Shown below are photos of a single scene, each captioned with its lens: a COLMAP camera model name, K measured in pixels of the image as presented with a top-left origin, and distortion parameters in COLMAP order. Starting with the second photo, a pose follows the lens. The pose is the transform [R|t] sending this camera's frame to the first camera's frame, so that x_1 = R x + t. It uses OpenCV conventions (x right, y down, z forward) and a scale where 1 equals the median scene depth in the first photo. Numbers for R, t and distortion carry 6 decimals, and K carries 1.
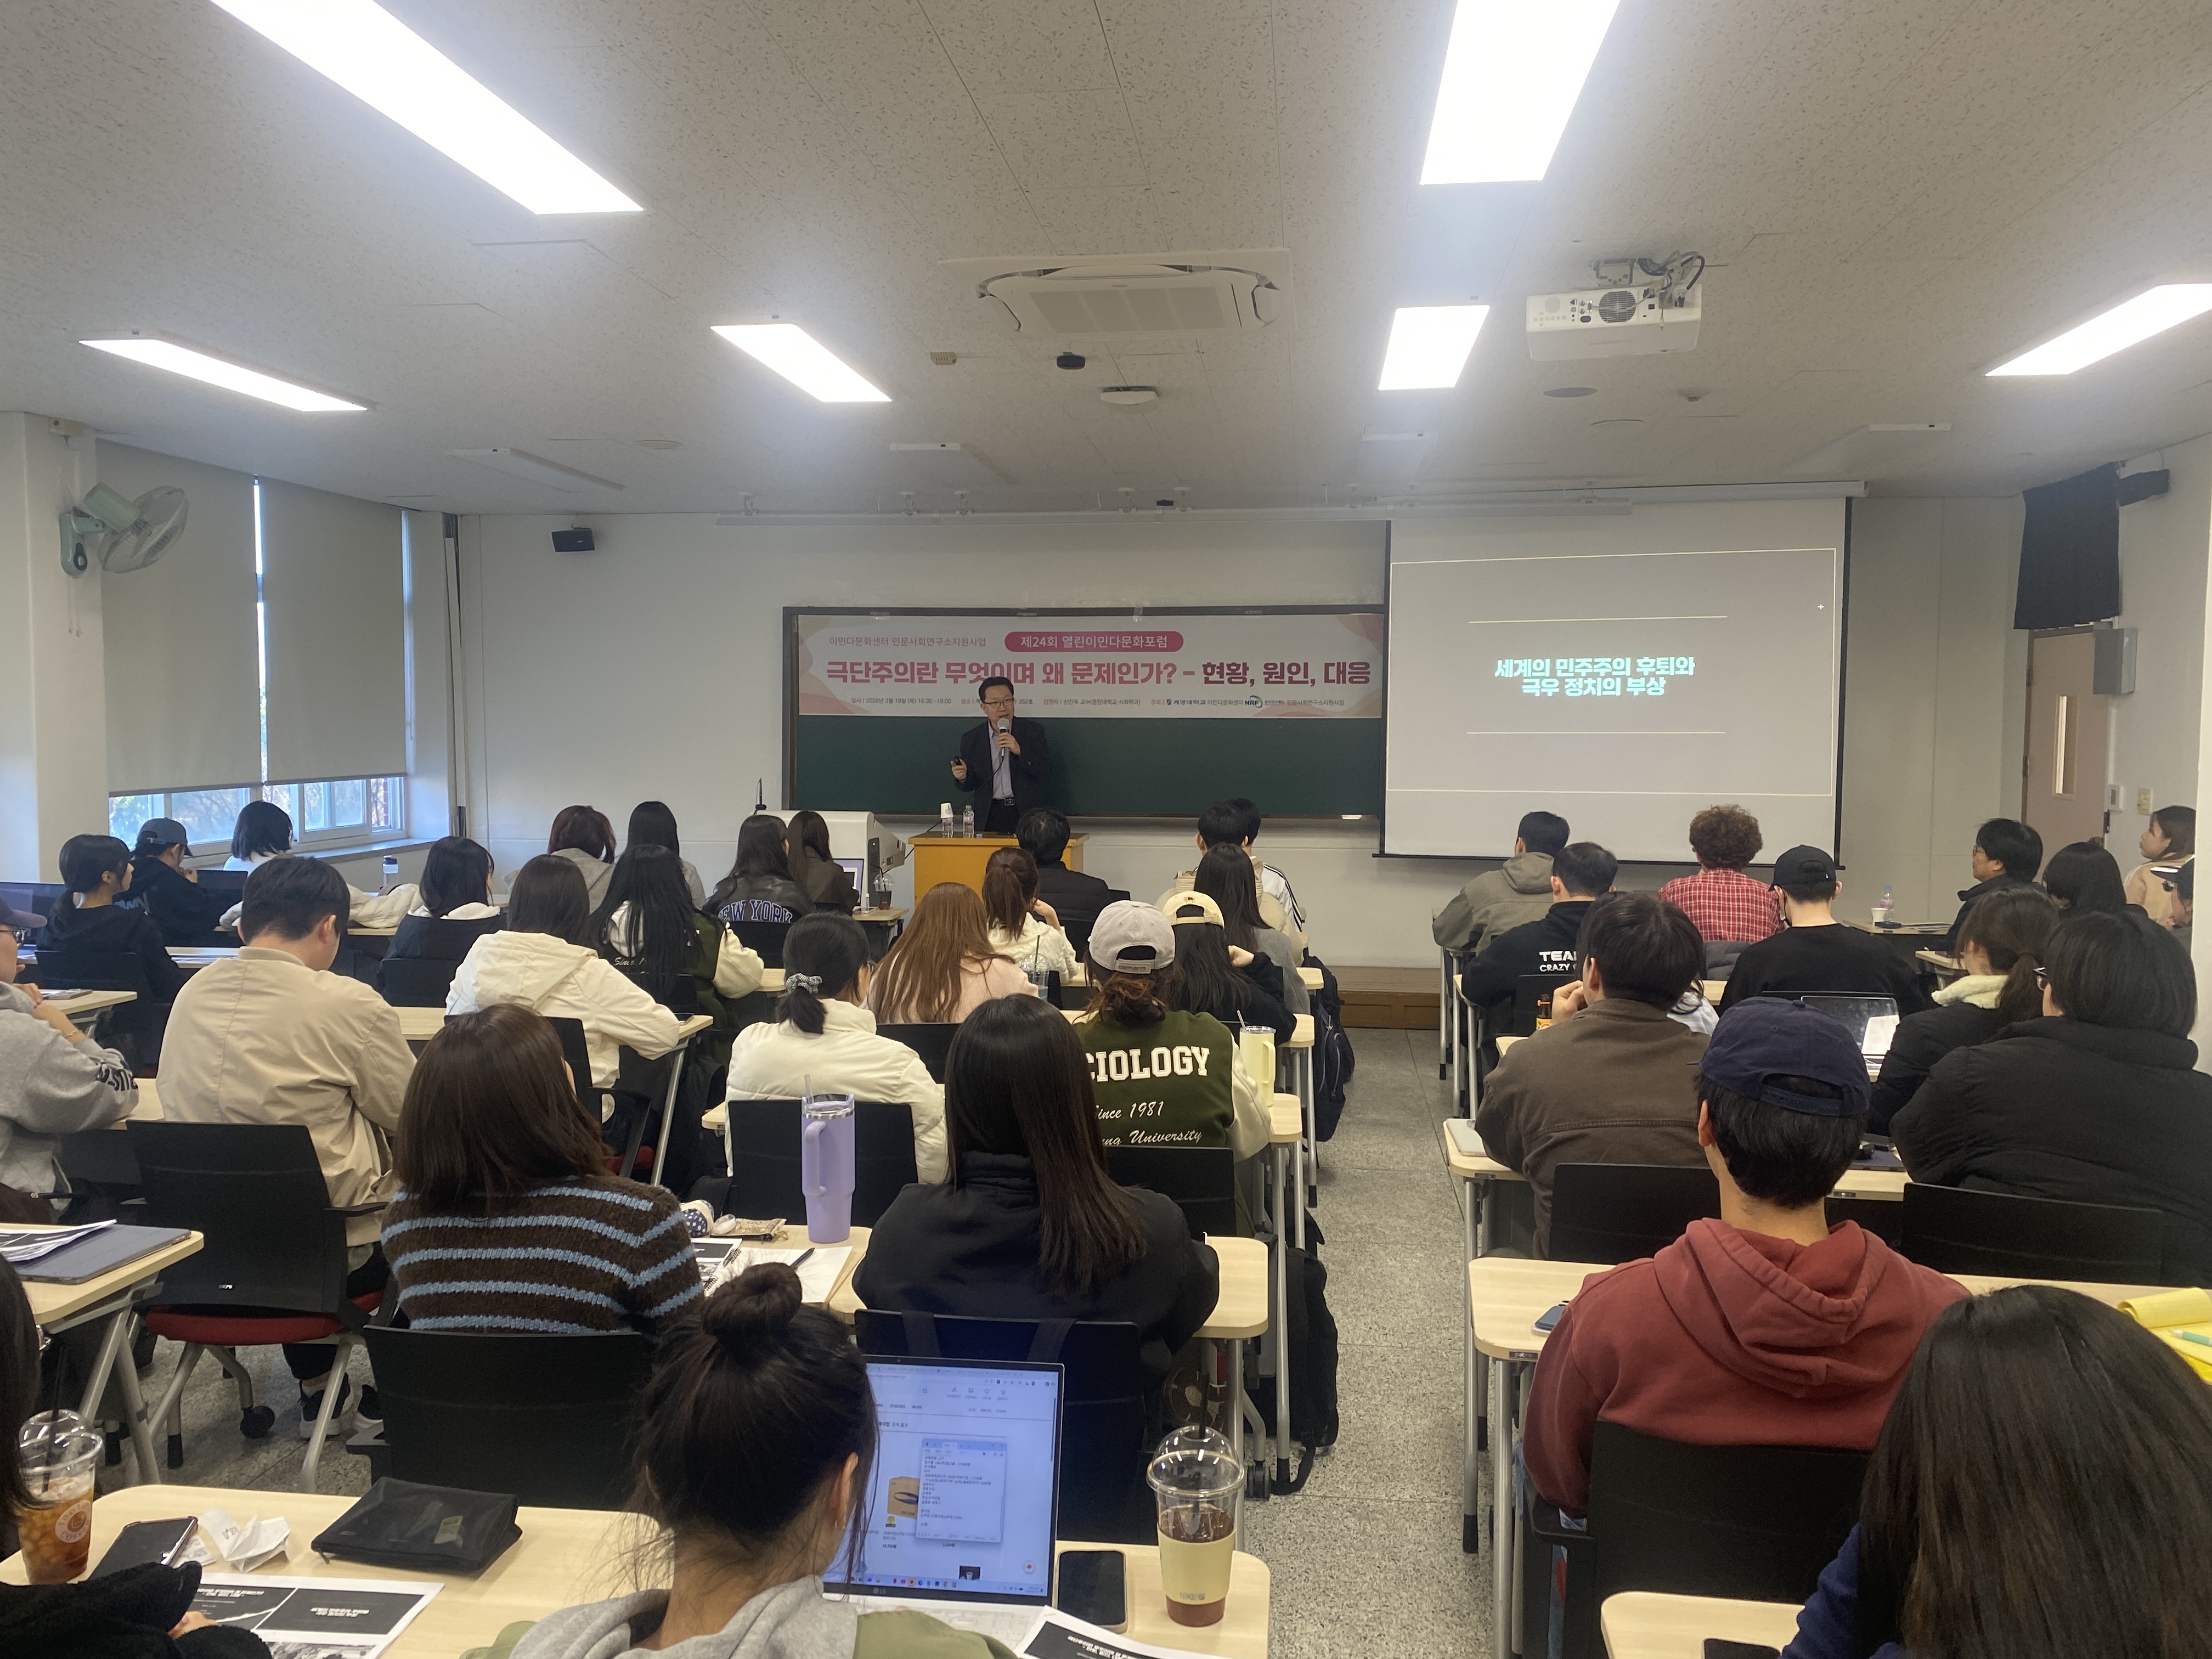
lens RADIAL K [[1652.4, 0, 1106.0], [0, 1652.4, 829.5], [0, 0, 1]] dist [0.186562, -0.281826]
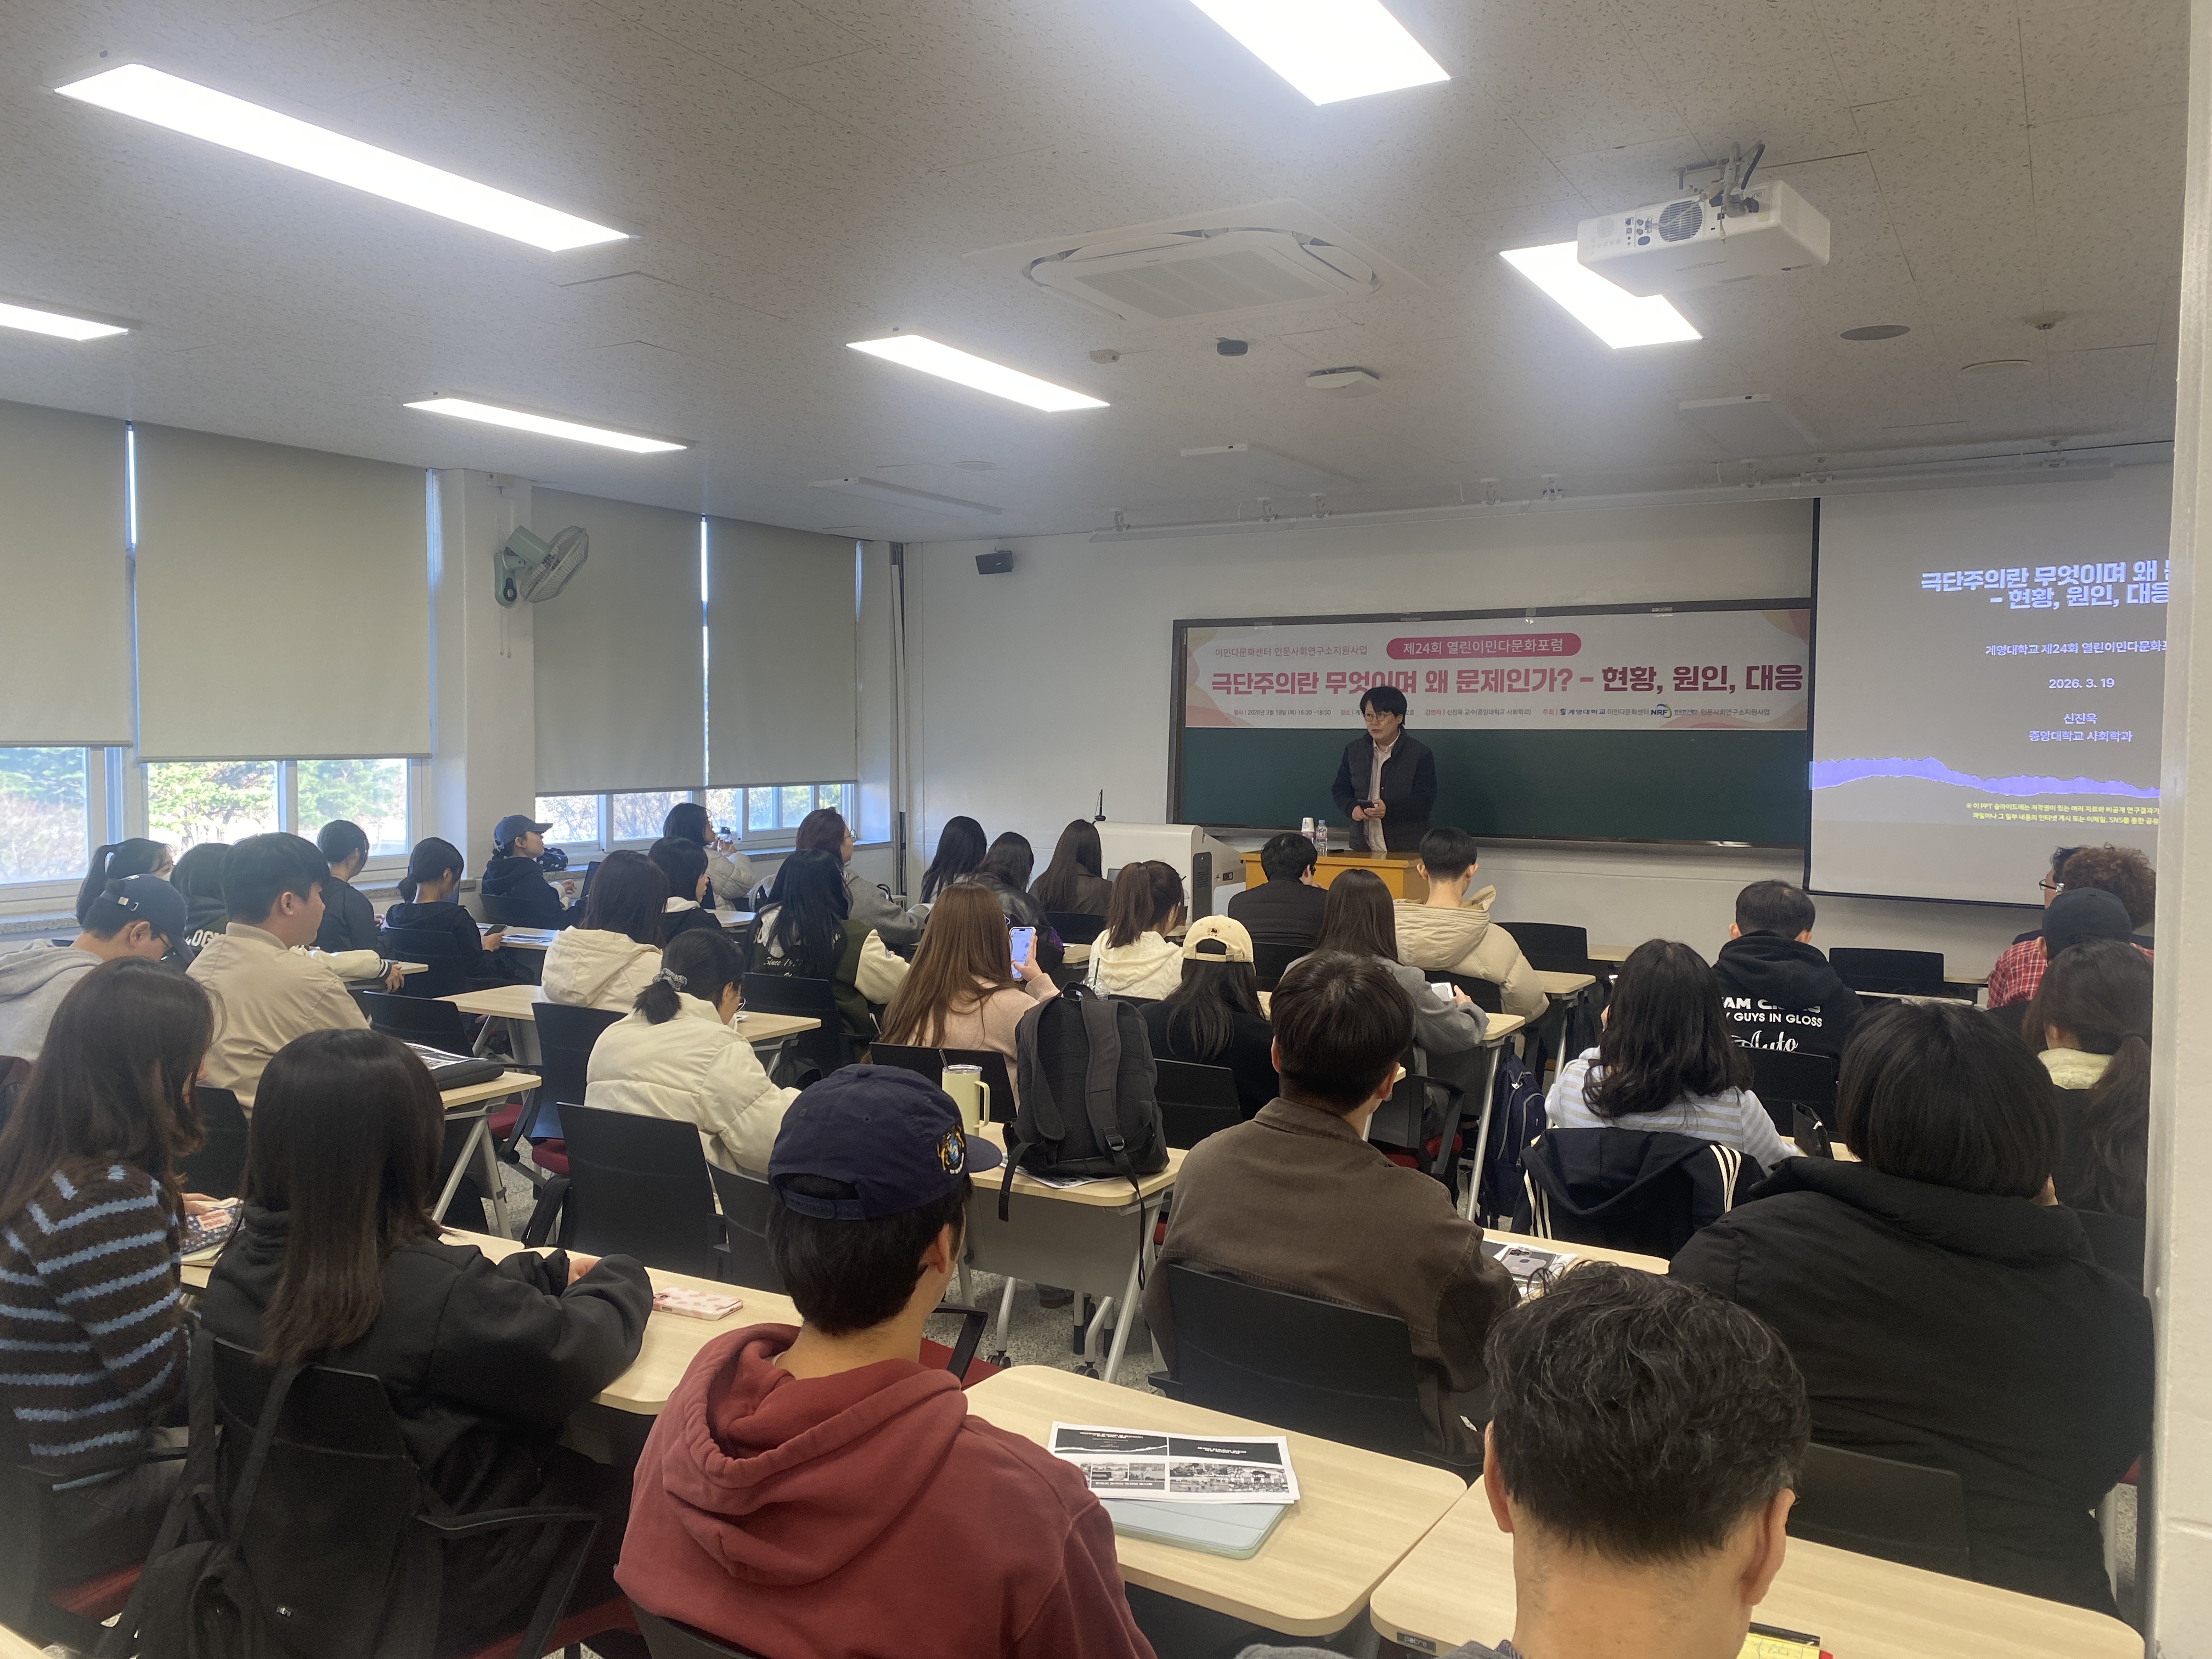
lens RADIAL K [[1652.4, 0, 1106.0], [0, 1652.4, 829.5], [0, 0, 1]] dist [0.186562, -0.281826]
pose [[0.919854, 0.027299, -0.391310, 0.167283], [-0.030428, 0.999535, -0.001796, -0.004049], [0.391079, 0.013559, 0.920257, 0.067533]]
